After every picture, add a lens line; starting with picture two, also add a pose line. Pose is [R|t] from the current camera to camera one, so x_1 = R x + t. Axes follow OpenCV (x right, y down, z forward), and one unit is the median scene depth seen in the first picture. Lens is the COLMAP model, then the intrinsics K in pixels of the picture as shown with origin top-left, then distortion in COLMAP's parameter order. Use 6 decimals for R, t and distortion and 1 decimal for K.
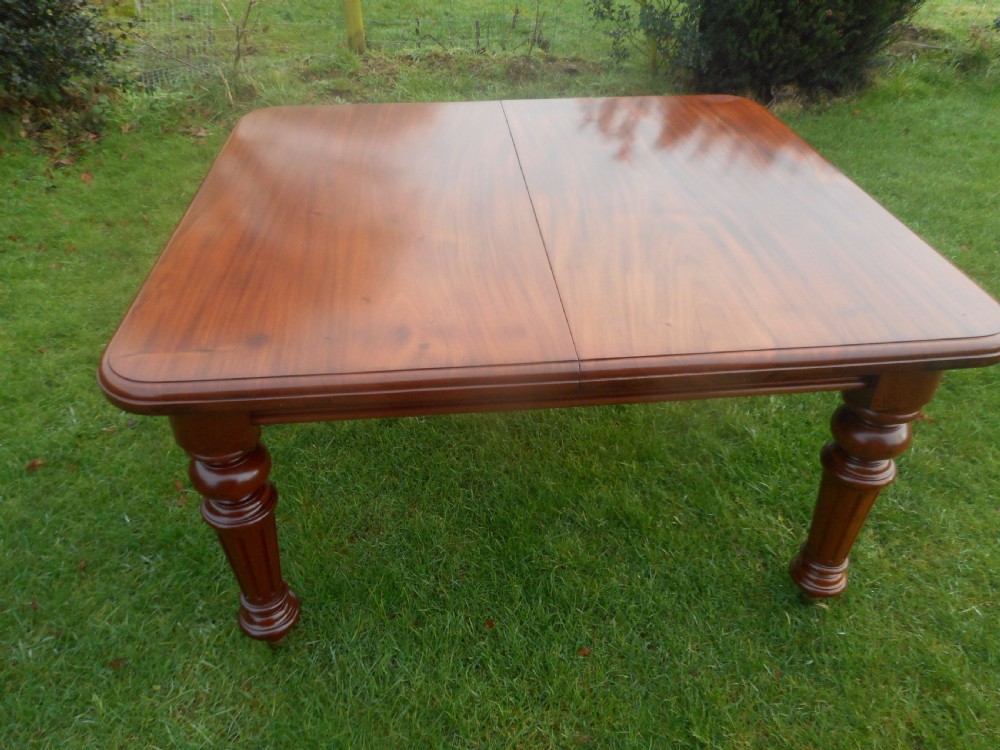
lens RADIAL K [[751.5, 0, 493.4], [0, 751.5, 370.9], [0, 0, 1]] dist [0.002767, -0.001073]
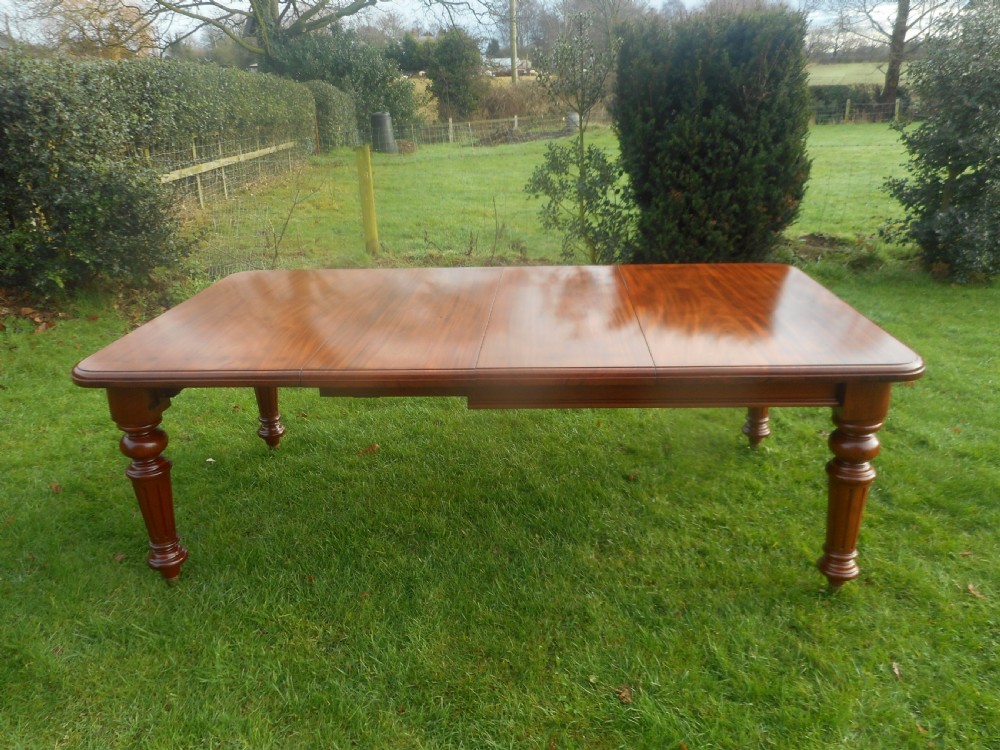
lens RADIAL K [[751.5, 0, 501.9], [0, 751.5, 379.6], [0, 0, 1]] dist [0.002767, -0.001073]
pose [[0.994370, 0.016593, -0.104652, 0.220155], [-0.042844, 0.966287, -0.253876, 0.131470], [0.096912, 0.256931, 0.961558, -0.215568]]
